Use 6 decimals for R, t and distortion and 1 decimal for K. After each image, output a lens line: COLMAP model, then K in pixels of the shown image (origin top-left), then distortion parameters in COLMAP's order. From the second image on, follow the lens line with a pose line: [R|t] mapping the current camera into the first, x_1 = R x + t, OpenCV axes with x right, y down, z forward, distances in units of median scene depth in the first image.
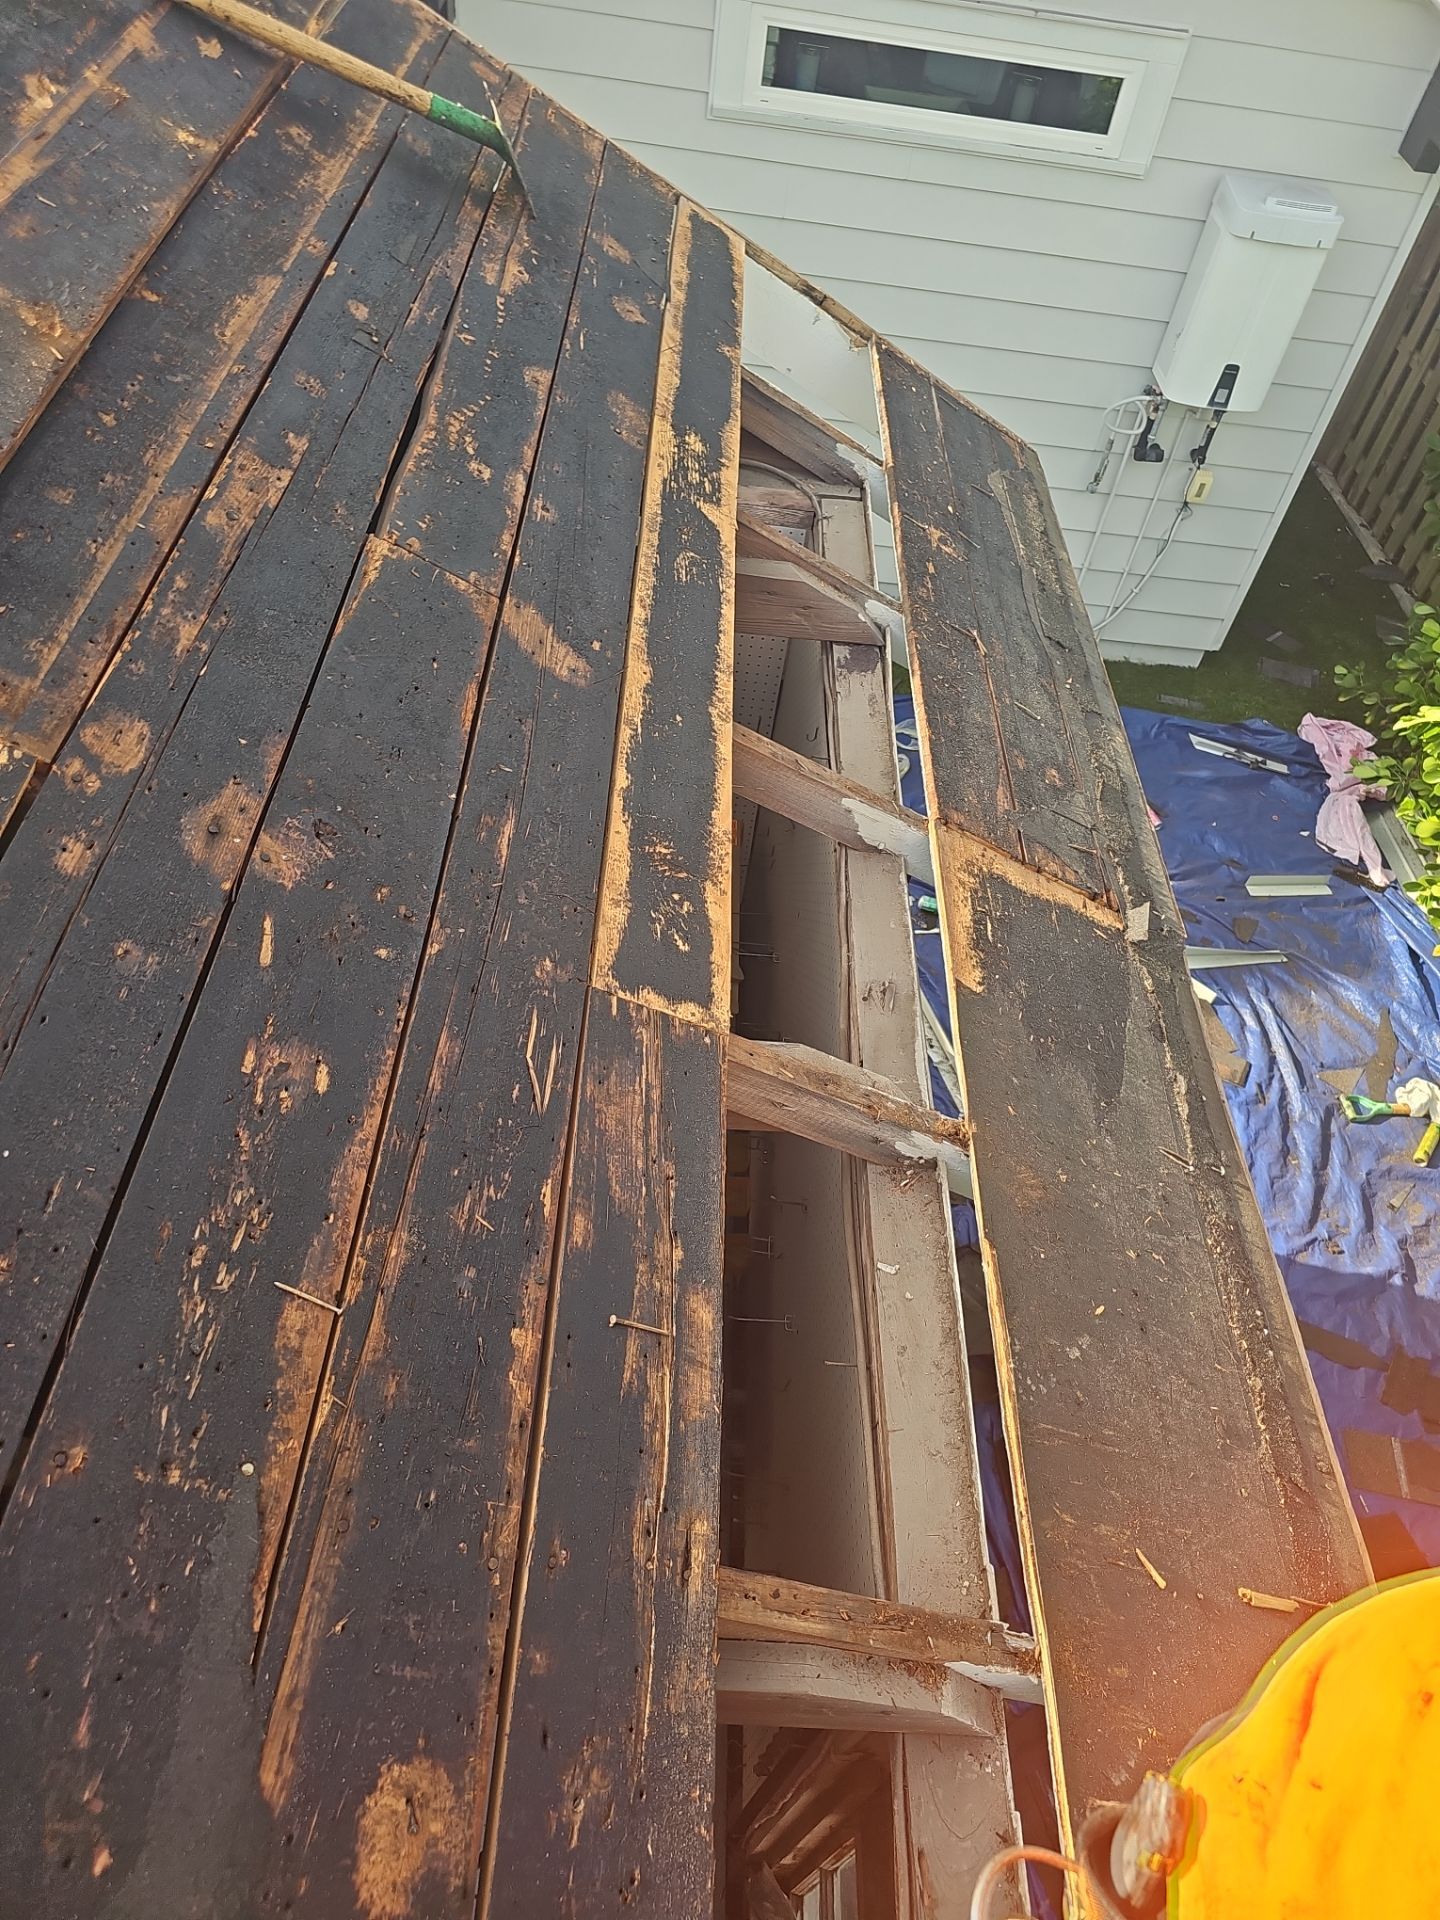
lens RADIAL K [[1243.1, 0, 720.0], [0, 1243.1, 960.0], [0, 0, 1]] dist [0.020227, -0.003212]
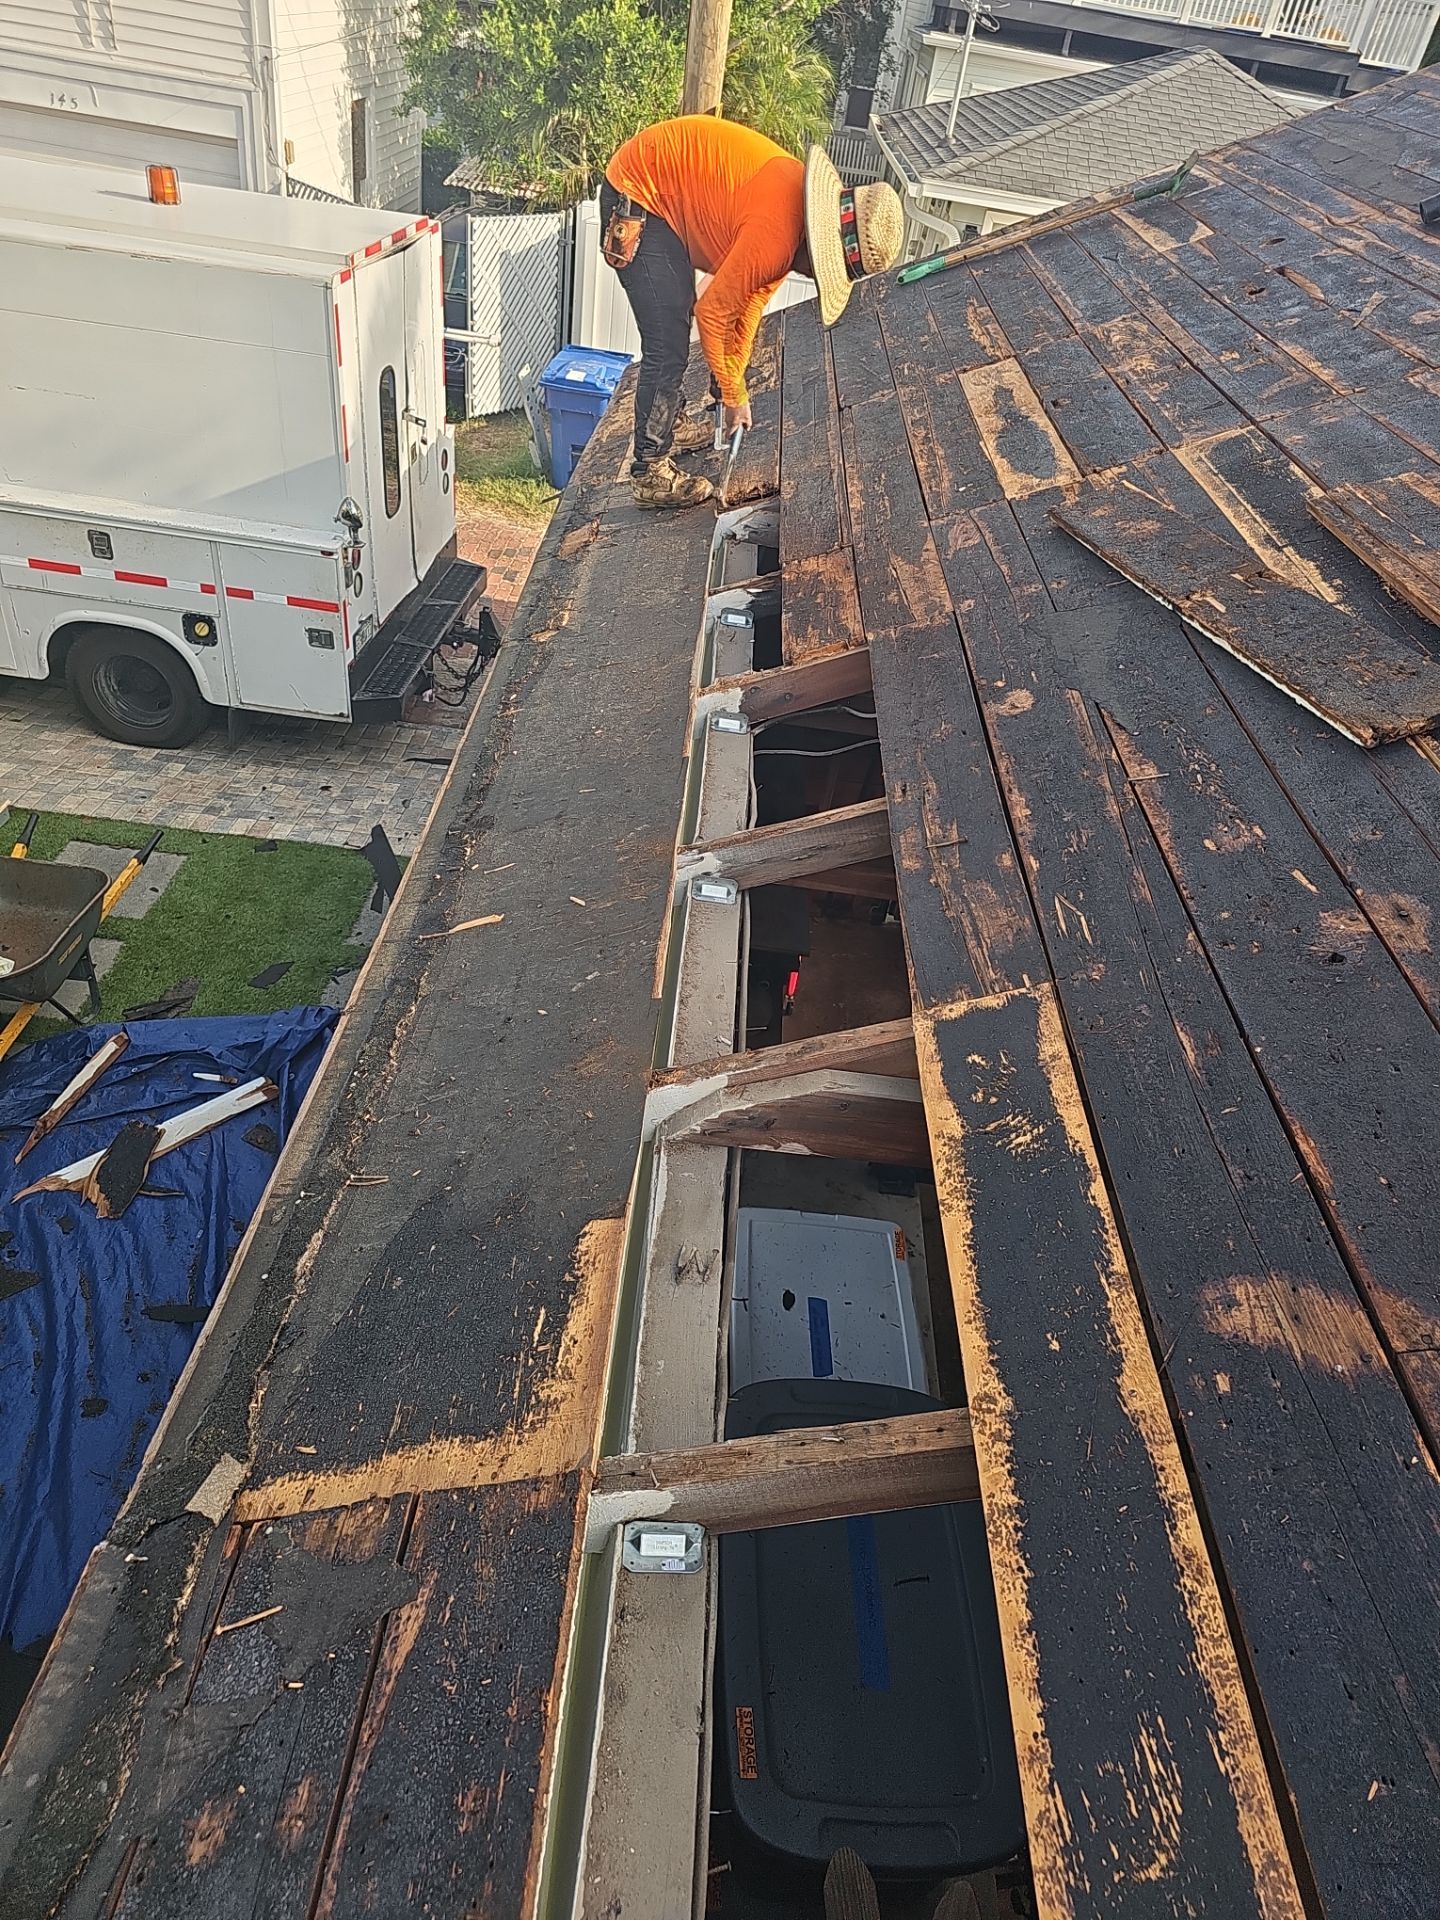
lens RADIAL K [[1243.1, 0, 720.0], [0, 1243.1, 960.0], [0, 0, 1]] dist [0.020227, -0.003212]
pose [[-0.963734, -0.221396, -0.148996, 0.325558], [-0.157919, 0.023064, 0.987183, -0.942460], [-0.215122, 0.974911, -0.057191, 0.974603]]
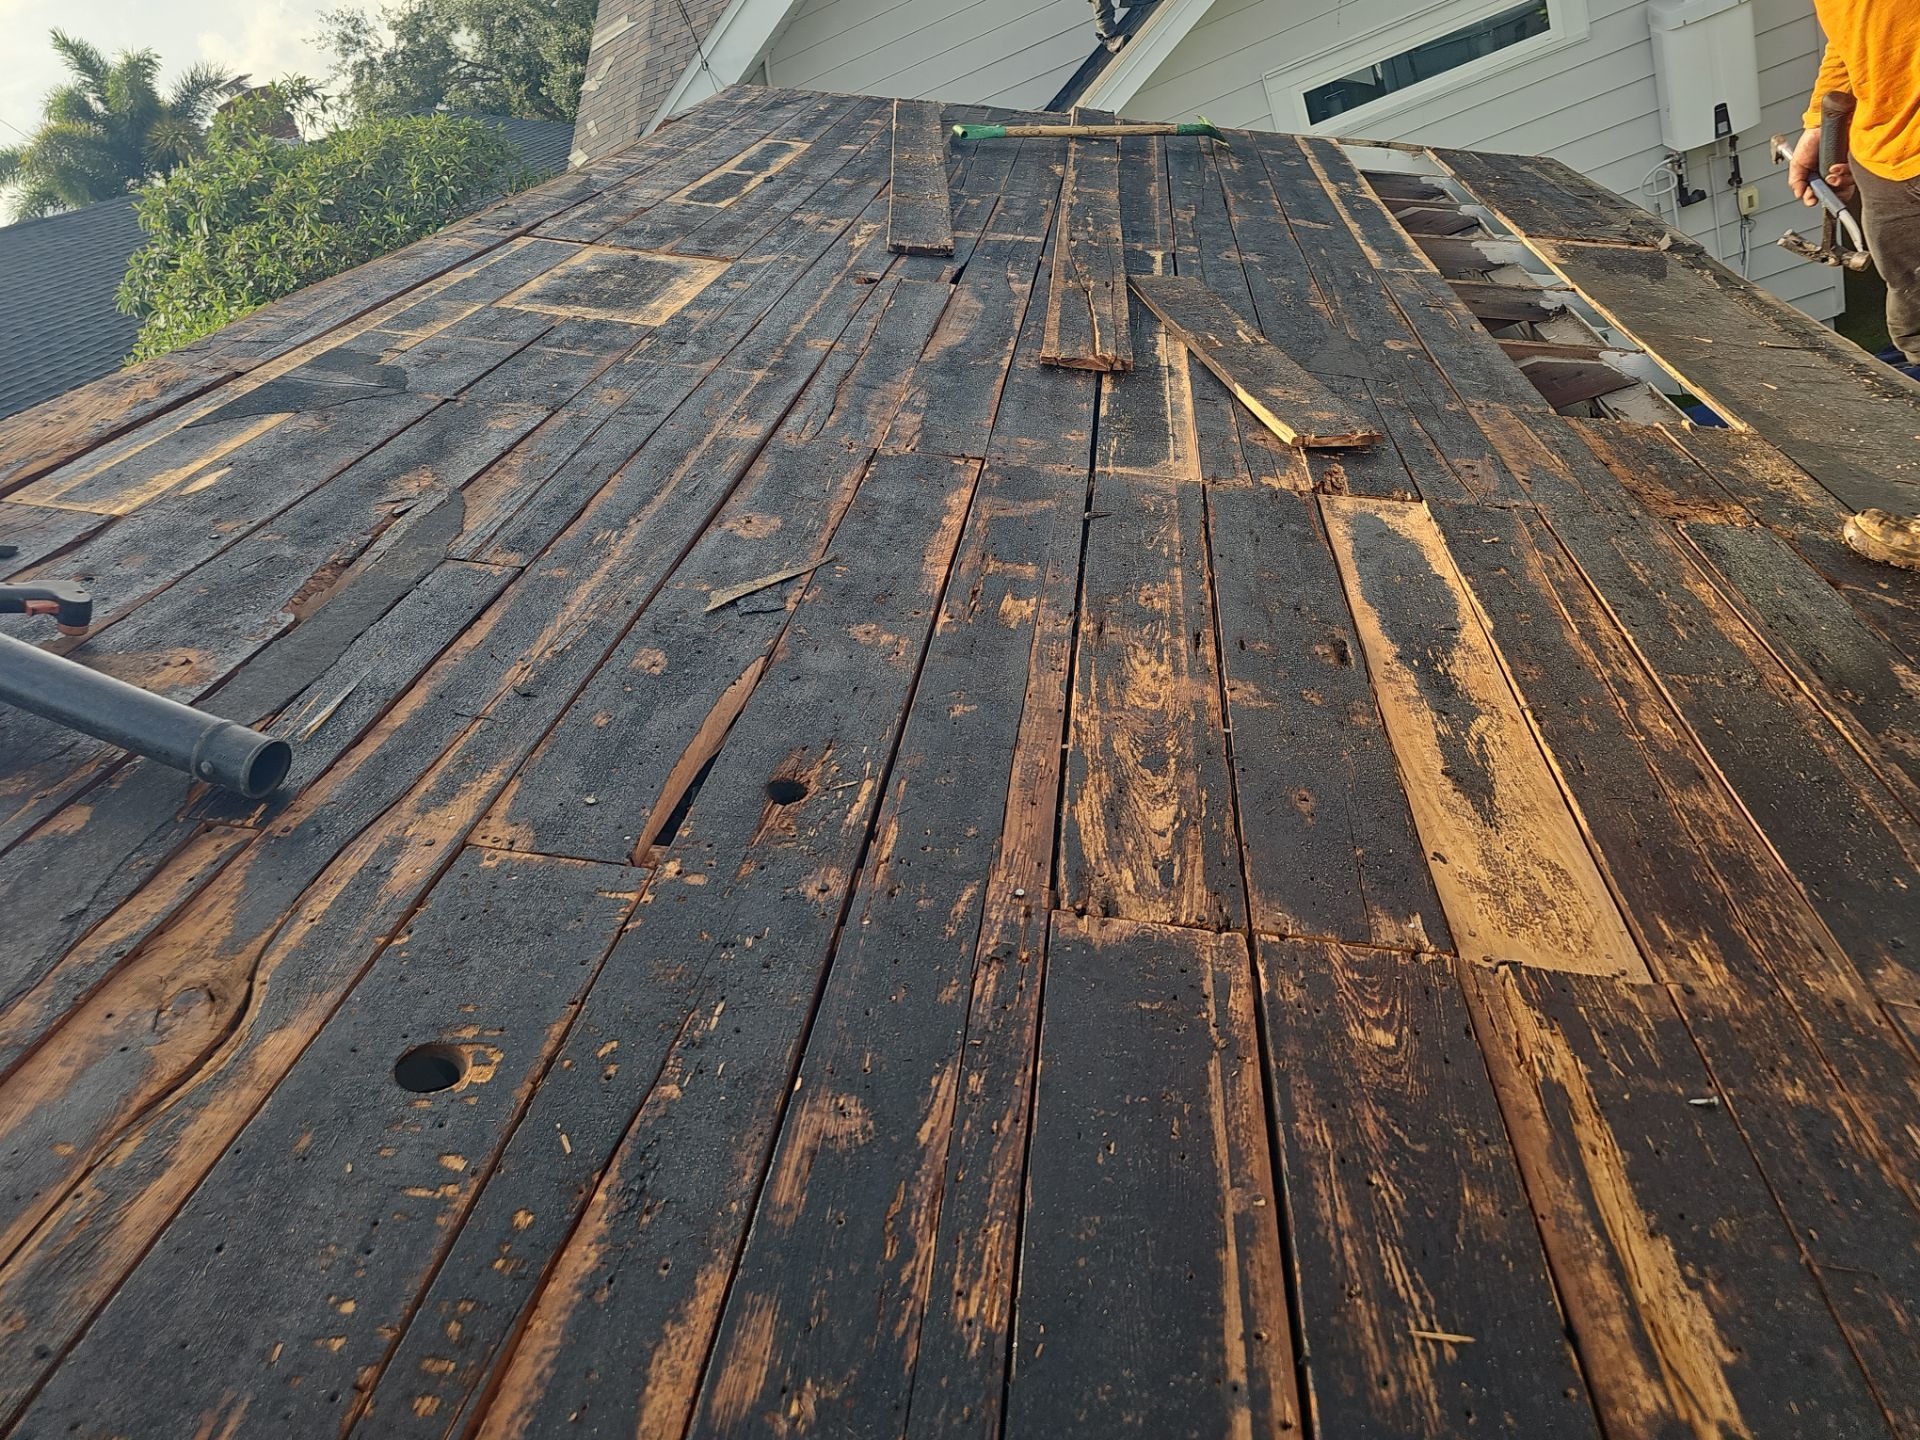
lens RADIAL K [[1243.1, 0, 960.0], [0, 1243.1, 720.0], [0, 0, 1]] dist [0.020227, -0.003212]
pose [[0.875752, -0.348583, -0.333989, -0.252662], [0.224429, 0.906495, -0.357630, 1.270966], [0.427423, 0.238238, 0.872097, -1.102765]]
